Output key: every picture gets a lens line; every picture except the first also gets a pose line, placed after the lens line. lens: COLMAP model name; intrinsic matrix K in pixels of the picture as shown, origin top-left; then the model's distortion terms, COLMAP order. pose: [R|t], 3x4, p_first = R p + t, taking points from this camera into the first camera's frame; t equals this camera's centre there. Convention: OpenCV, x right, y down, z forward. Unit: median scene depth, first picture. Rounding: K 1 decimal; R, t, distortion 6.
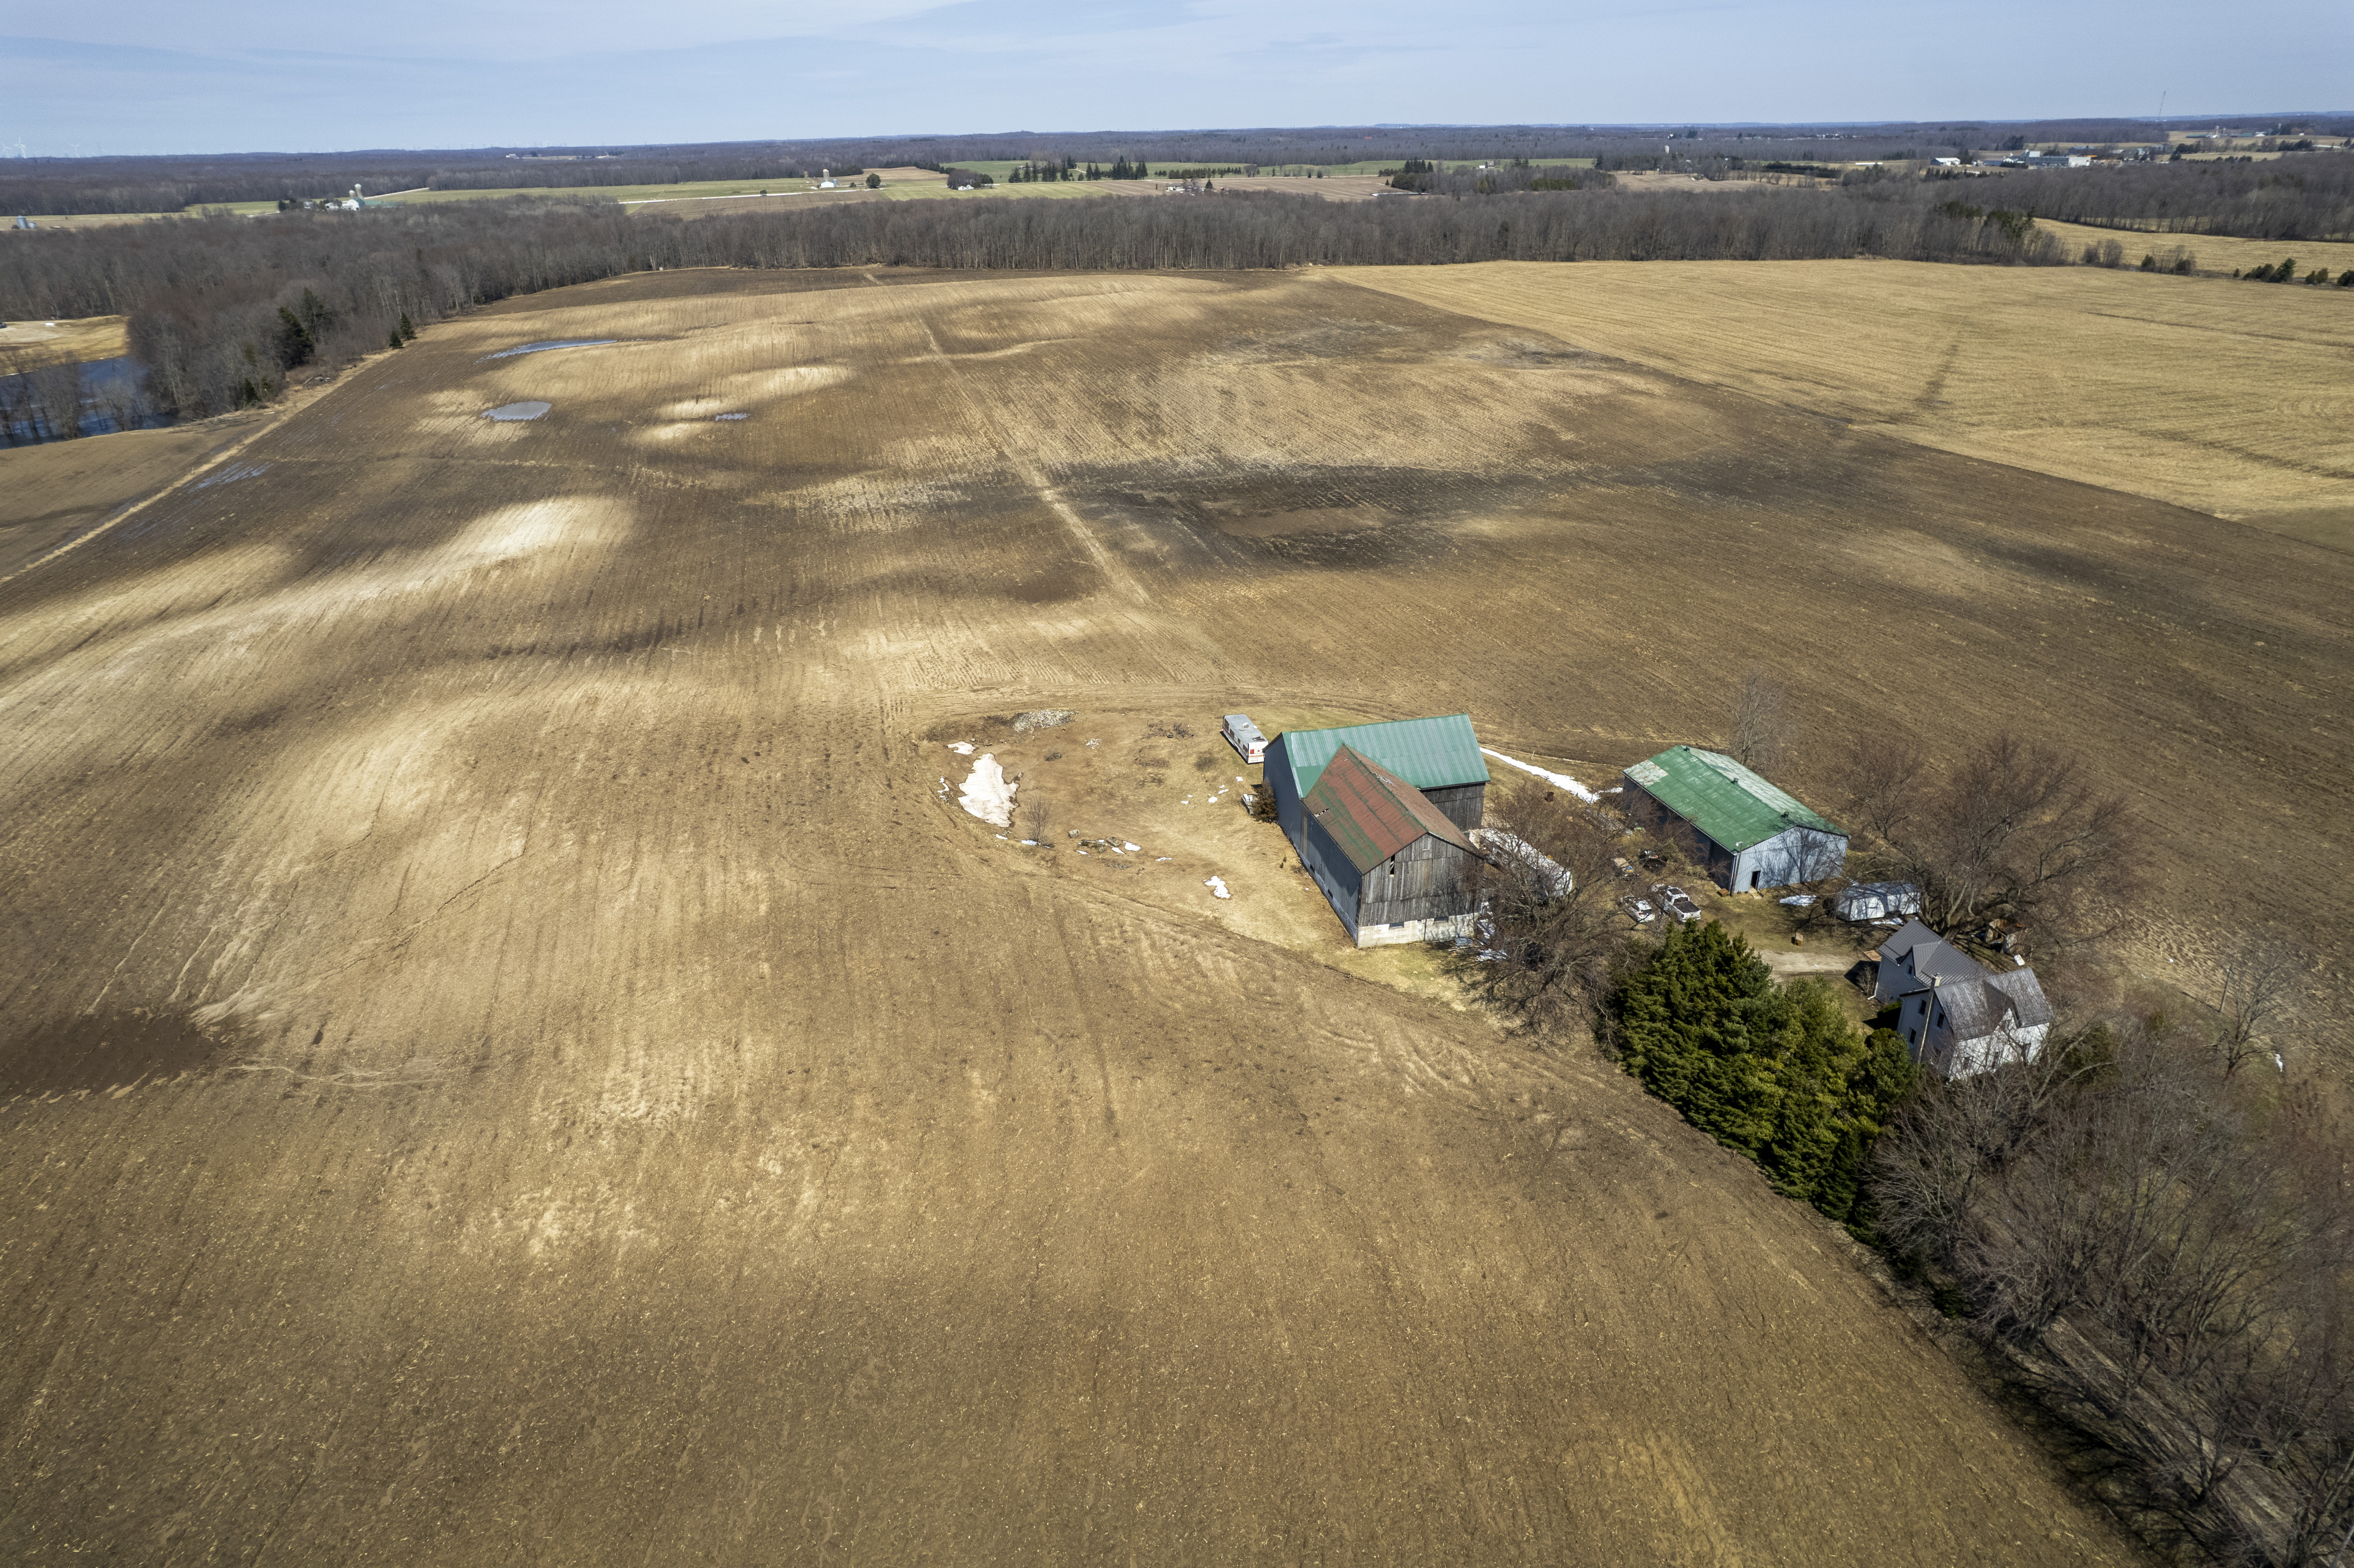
lens RADIAL K [[1510.7, 0, 1175.4], [0, 1510.7, 796.8], [0, 0, 1]] dist [-0.072781, 0.057735]
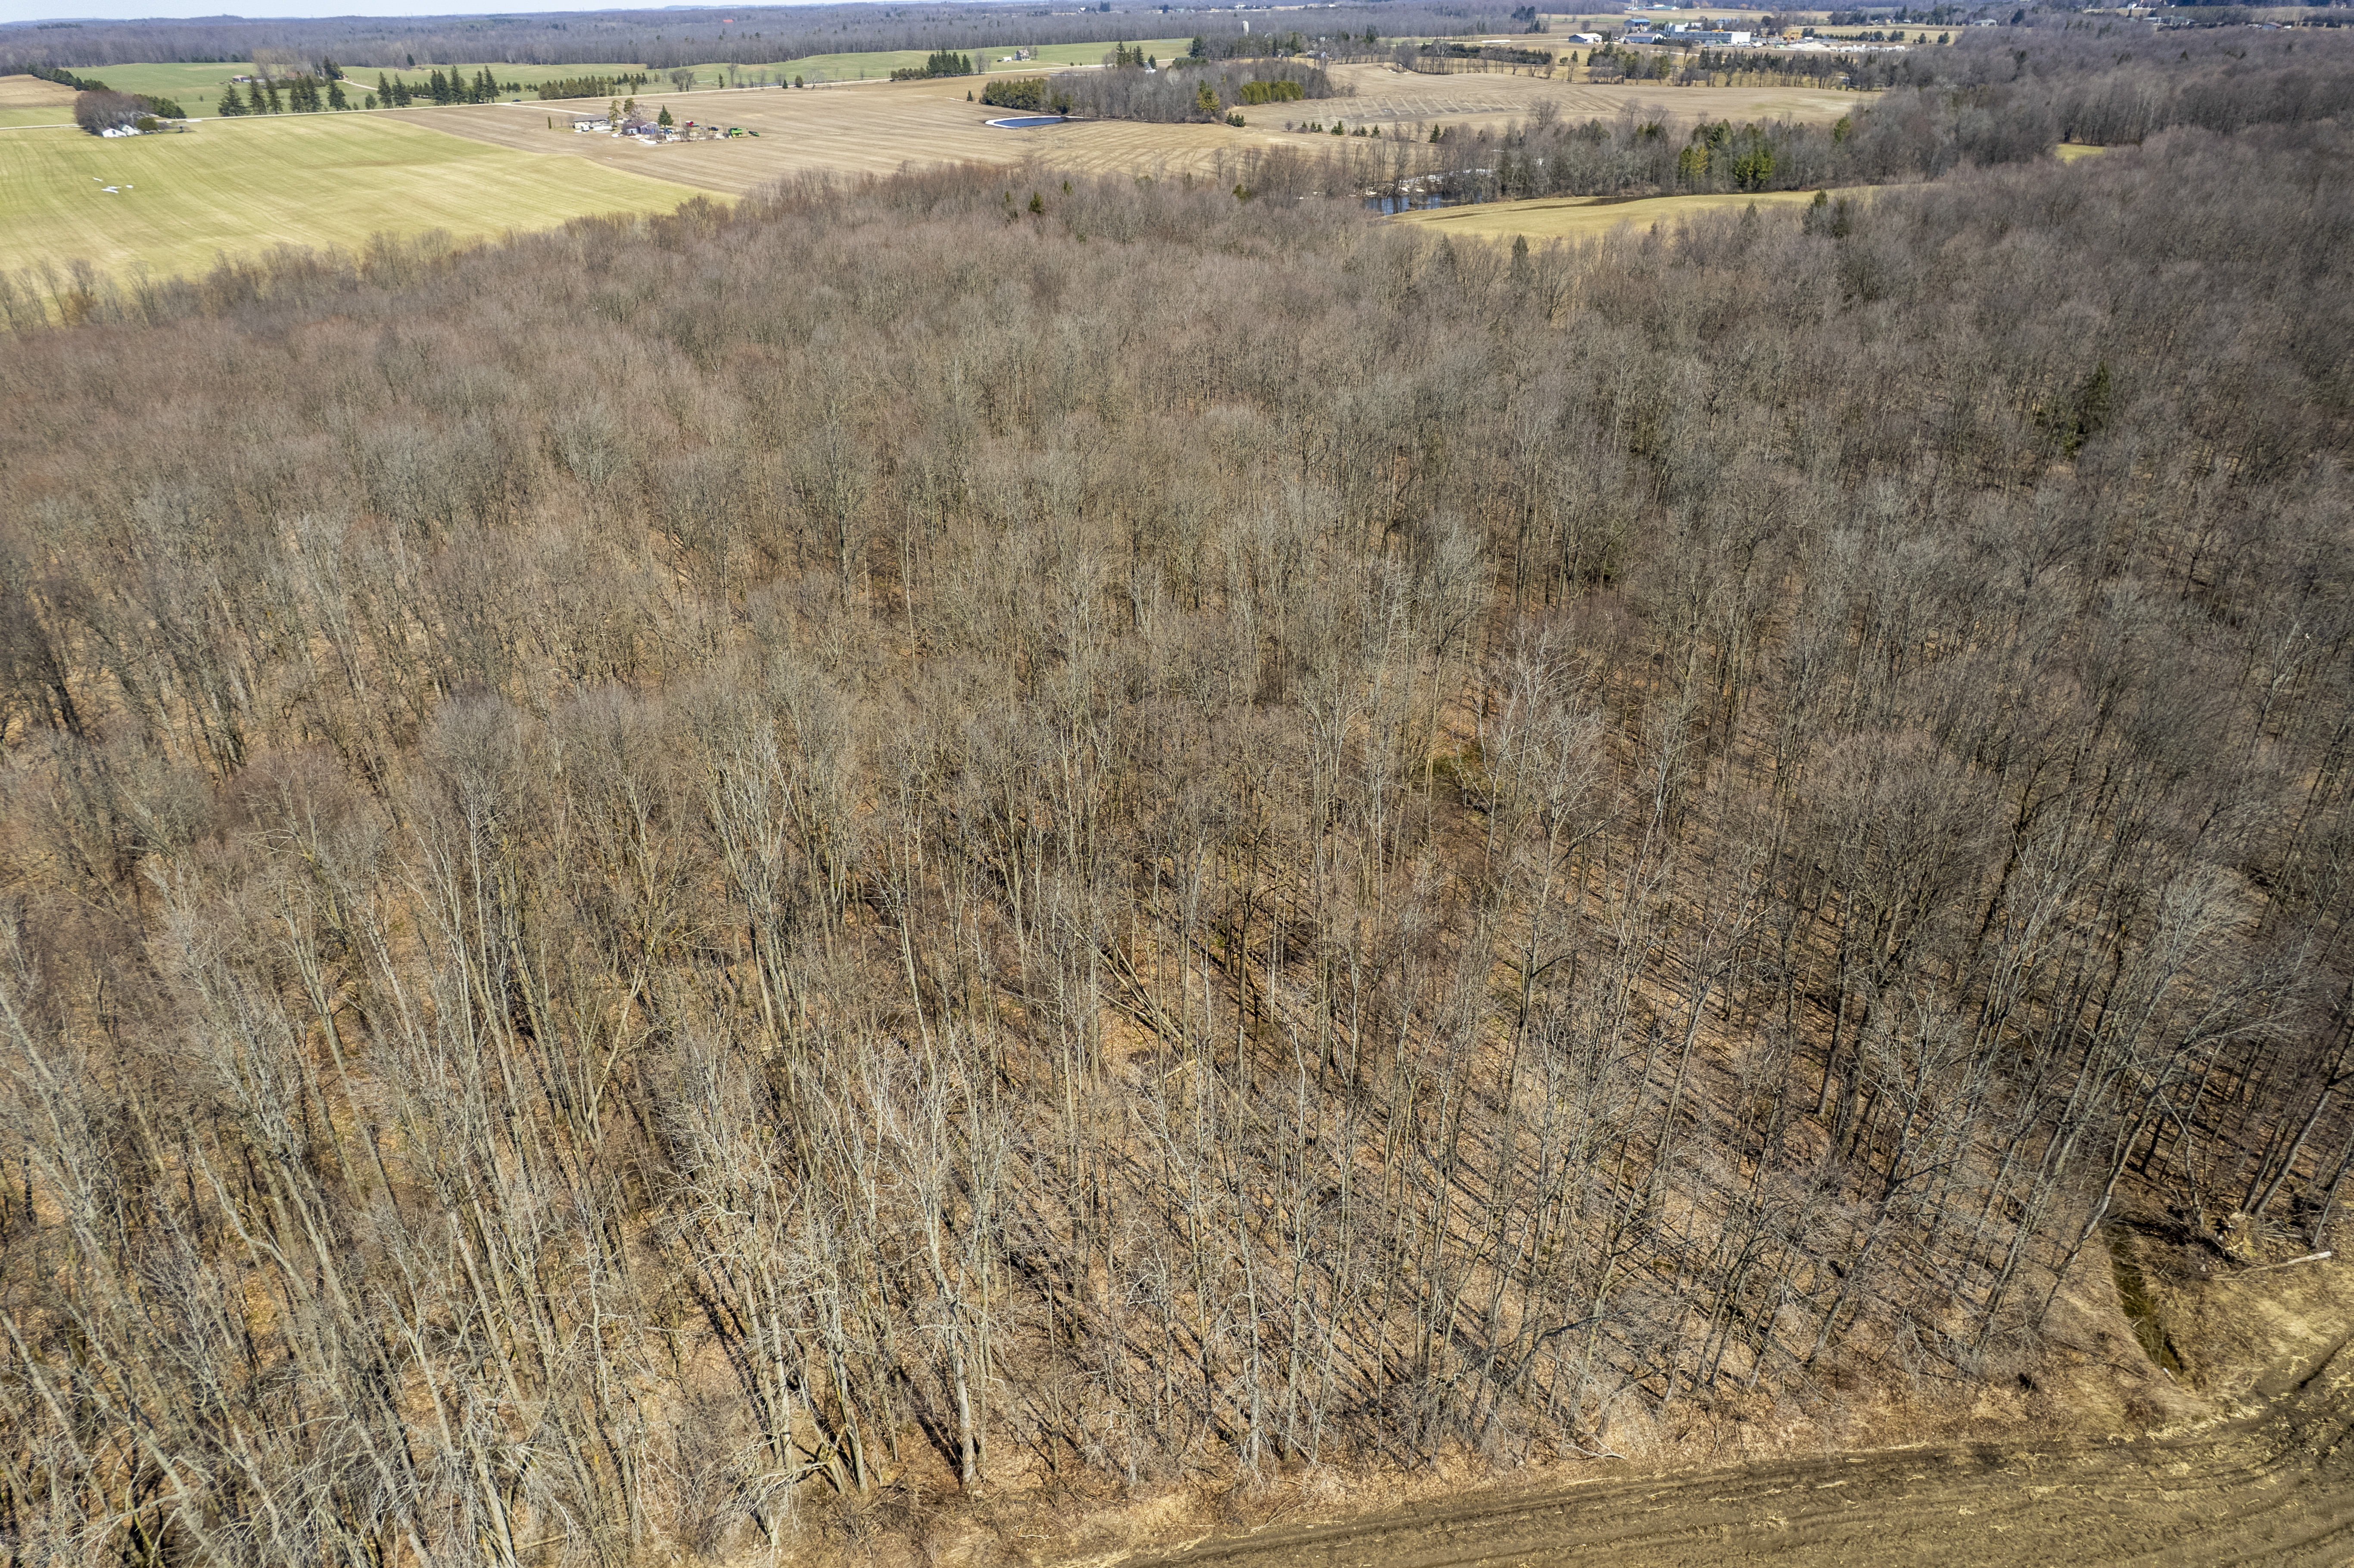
lens RADIAL K [[1510.7, 0, 1175.1], [0, 1510.7, 780.8], [0, 0, 1]] dist [-0.072781, 0.057735]
pose [[0.910468, -0.192446, 0.366077, -0.224424], [0.170662, 0.981090, 0.091305, -0.940370], [-0.376725, -0.020655, 0.926095, 2.129633]]
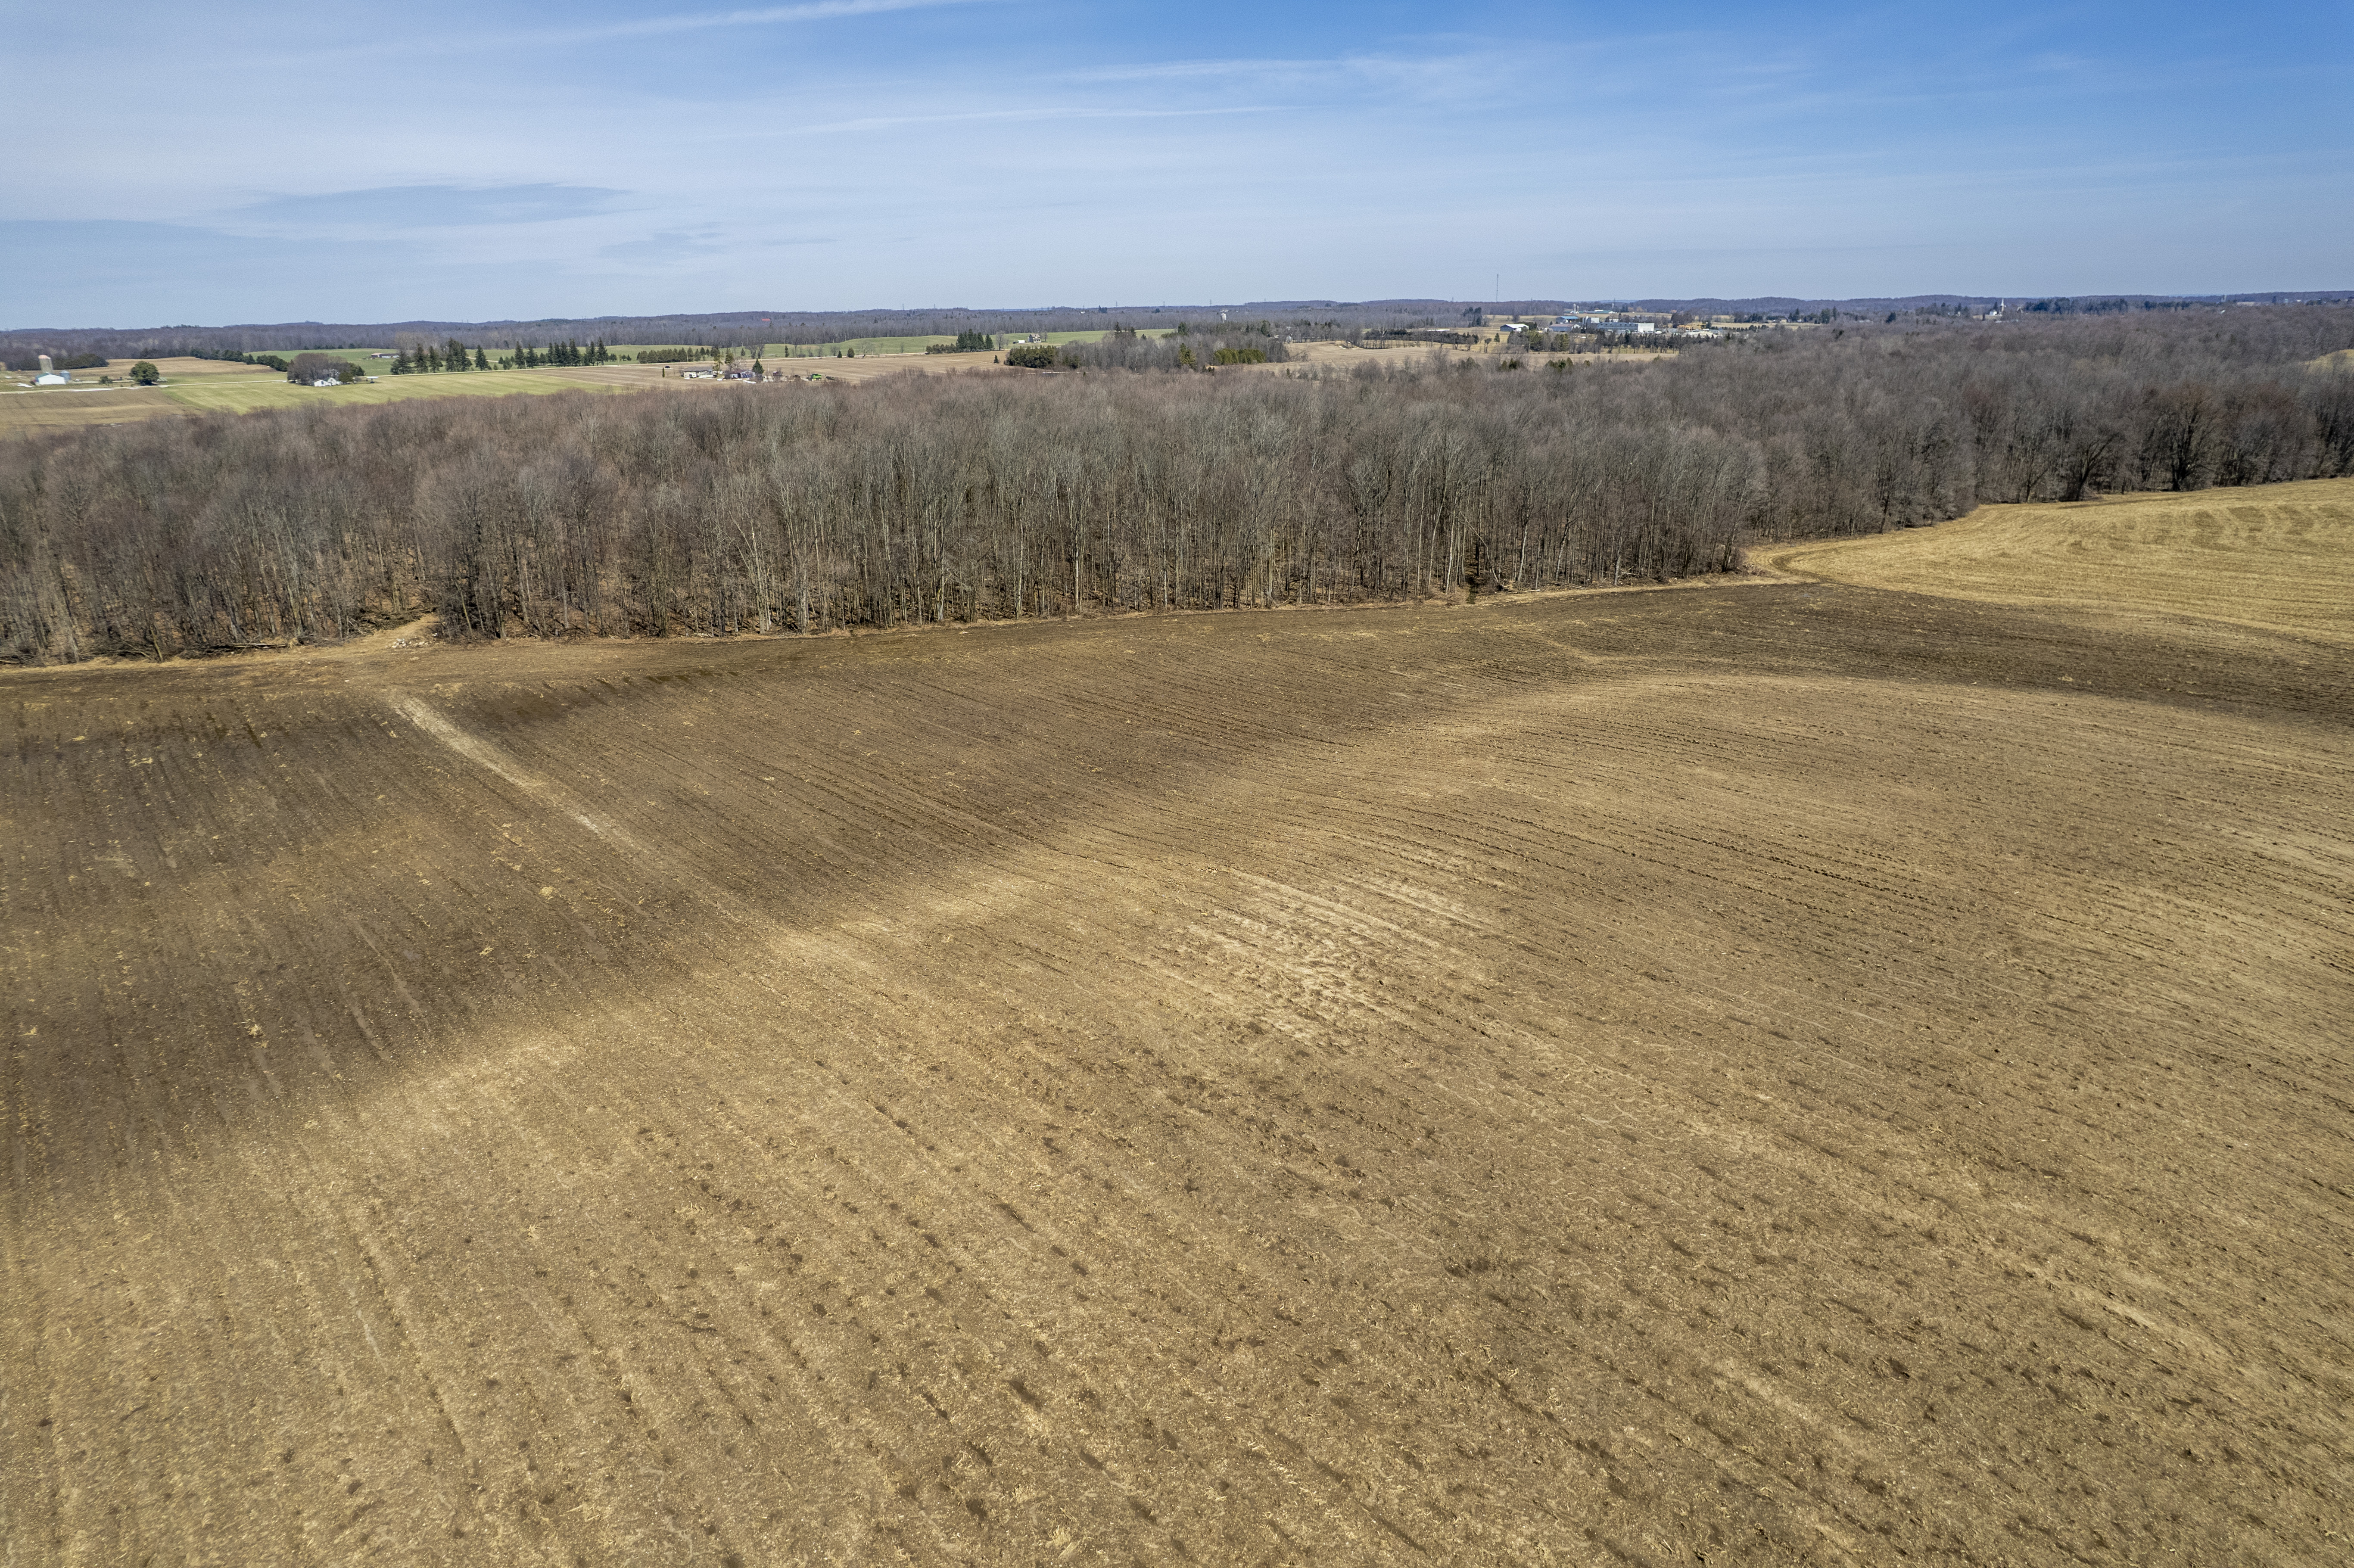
lens RADIAL K [[1510.7, 0, 1168.8], [0, 1510.7, 790.0], [0, 0, 1]] dist [-0.072781, 0.057735]
pose [[0.909955, -0.123306, 0.395951, -0.439459], [0.168838, 0.982216, -0.082136, -0.679790], [-0.378781, 0.141592, 0.914591, 1.697771]]
